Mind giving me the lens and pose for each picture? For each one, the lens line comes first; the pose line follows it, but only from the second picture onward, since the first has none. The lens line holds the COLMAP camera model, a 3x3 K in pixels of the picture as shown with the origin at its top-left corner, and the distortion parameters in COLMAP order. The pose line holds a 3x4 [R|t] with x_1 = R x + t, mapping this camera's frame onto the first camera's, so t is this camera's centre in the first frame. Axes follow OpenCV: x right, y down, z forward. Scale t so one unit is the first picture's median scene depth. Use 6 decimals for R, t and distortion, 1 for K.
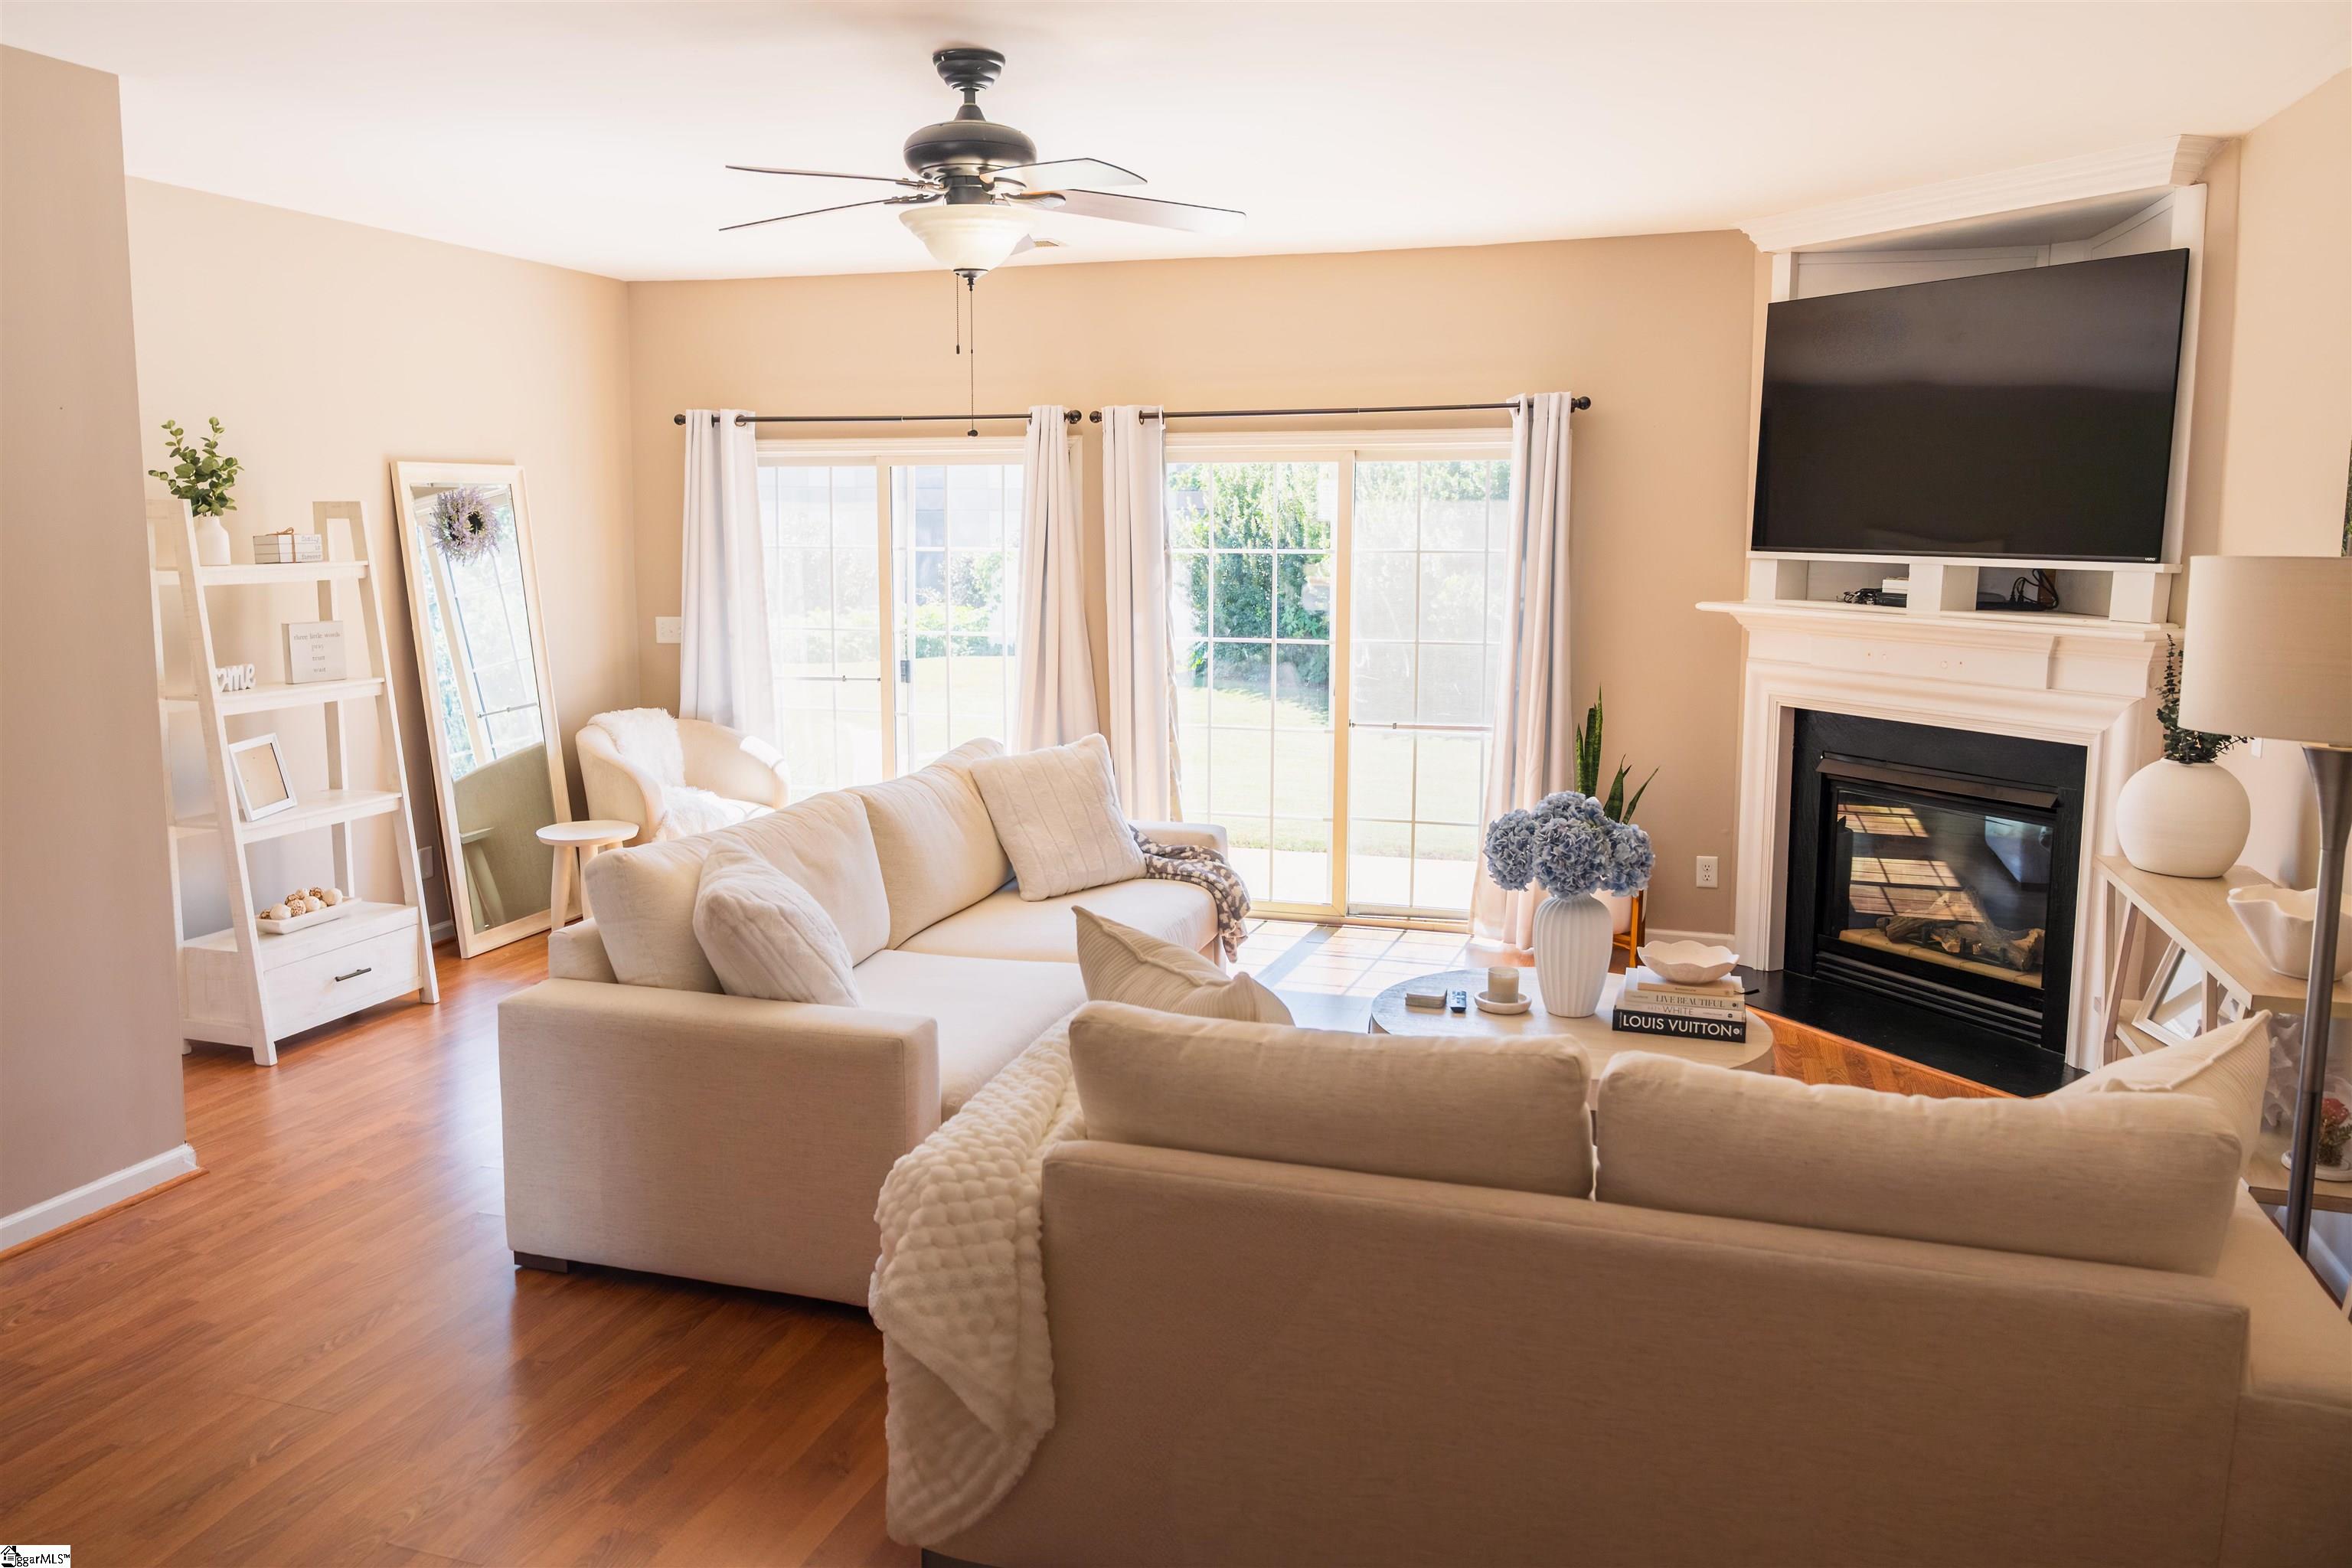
lens RADIAL K [[1722.5, 0, 1140.5], [0, 1722.5, 733.2], [0, 0, 1]] dist [-0.002440, -0.003332]
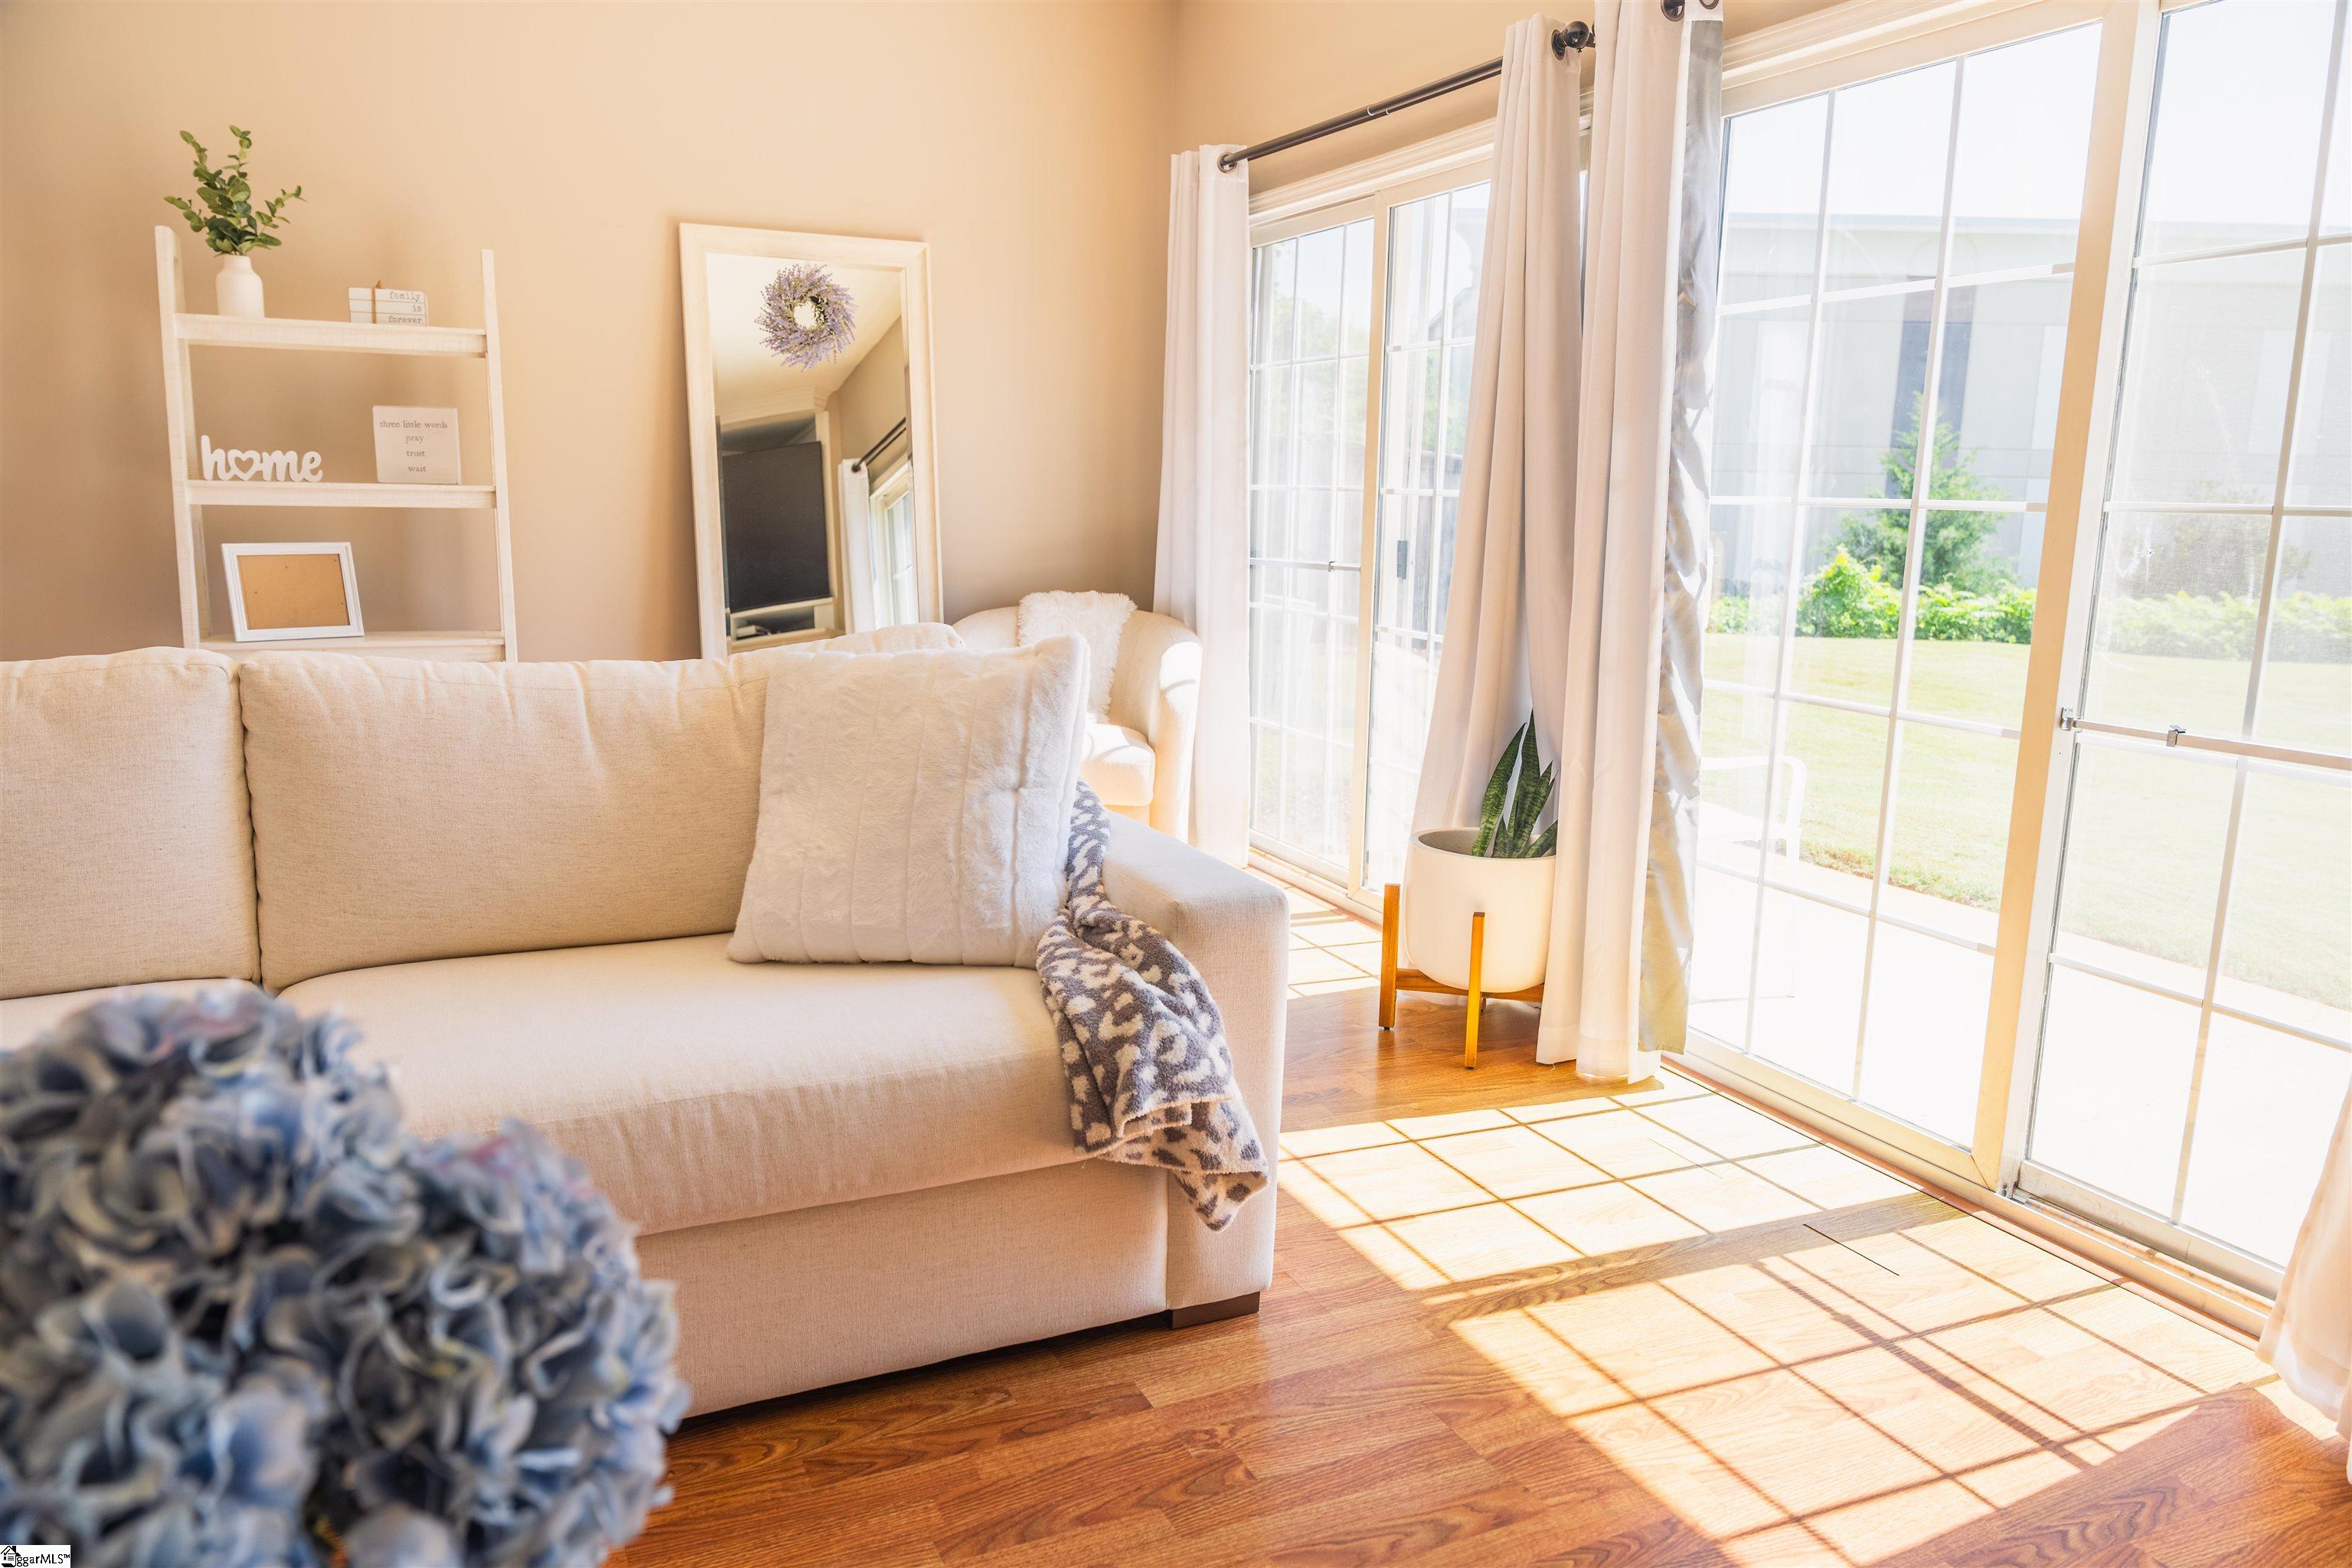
lens RADIAL K [[1673.0, 0, 1184.4], [0, 1673.0, 771.3], [0, 0, 1]] dist [0.003316, -0.000241]
pose [[0.690804, 0.136711, -0.710000, 0.310478], [-0.113997, 0.990274, 0.079763, -0.001533], [0.713999, 0.025837, 0.699670, 0.707439]]
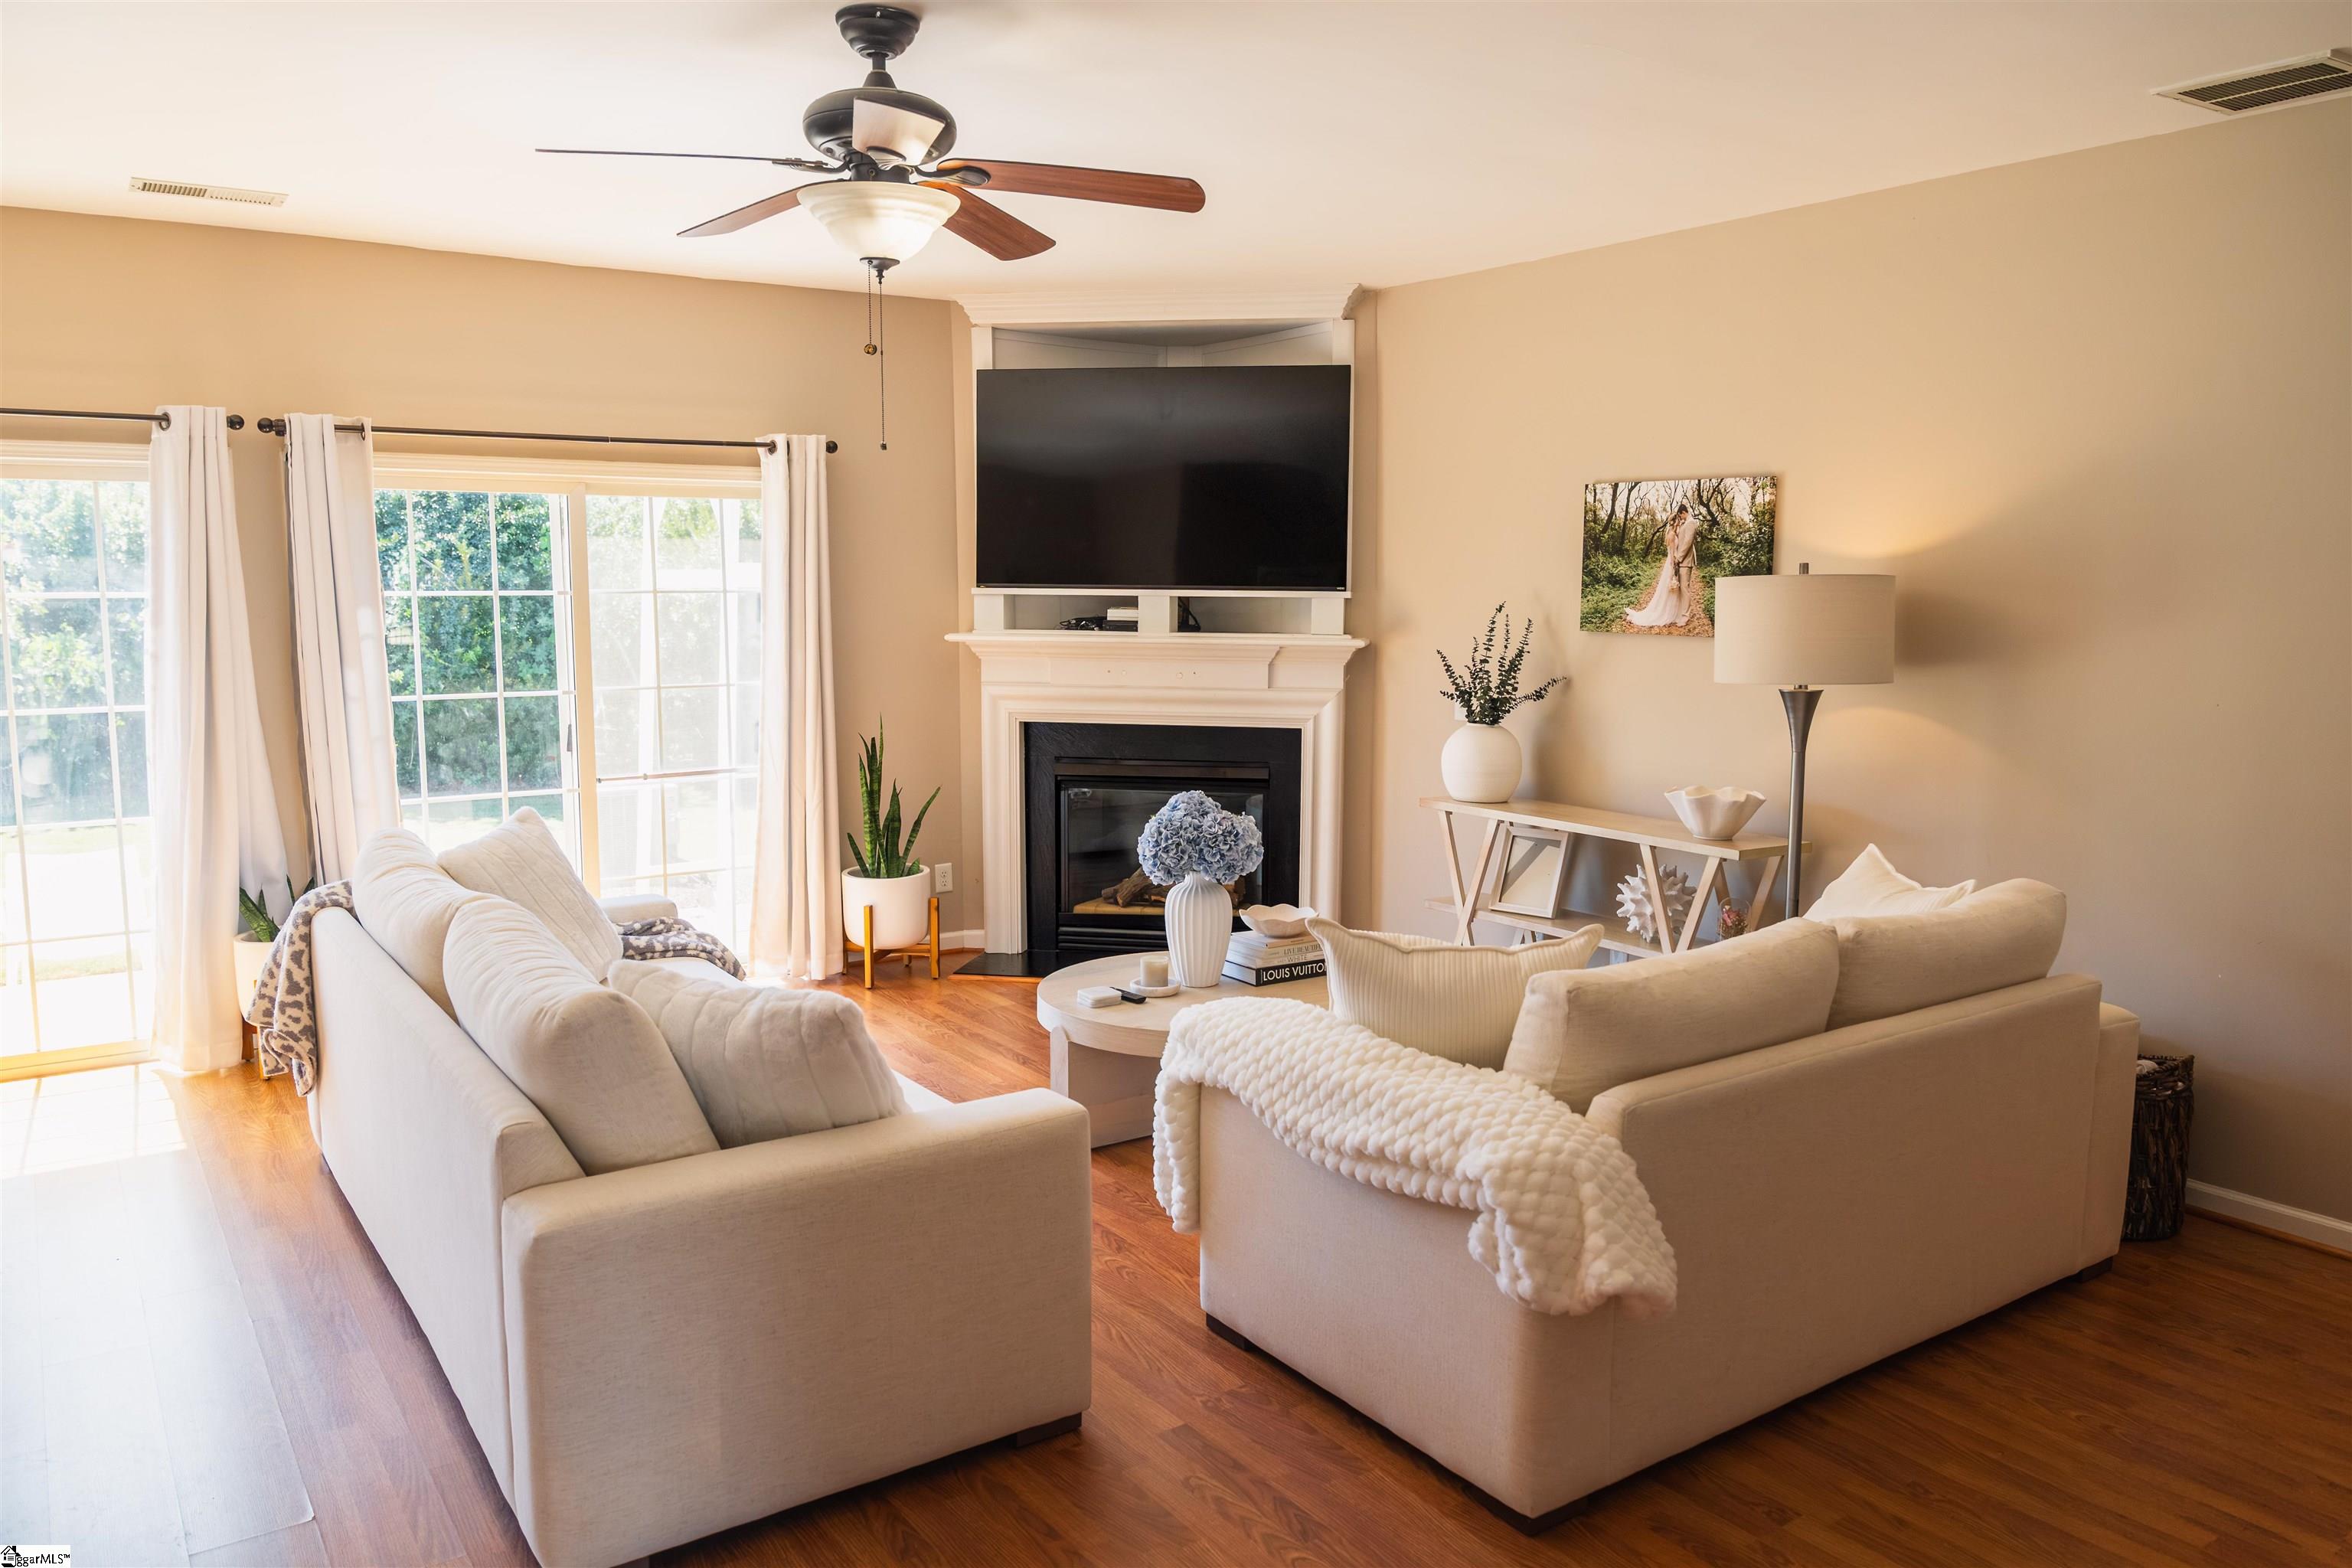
lens RADIAL K [[1673.0, 0, 1184.4], [0, 1673.0, 771.3], [0, 0, 1]] dist [0.003316, -0.000241]
pose [[0.600553, -0.092798, 0.794182, -0.477398], [0.097204, 0.994349, 0.042682, -0.020569], [-0.793655, 0.051565, 0.606179, 0.246238]]
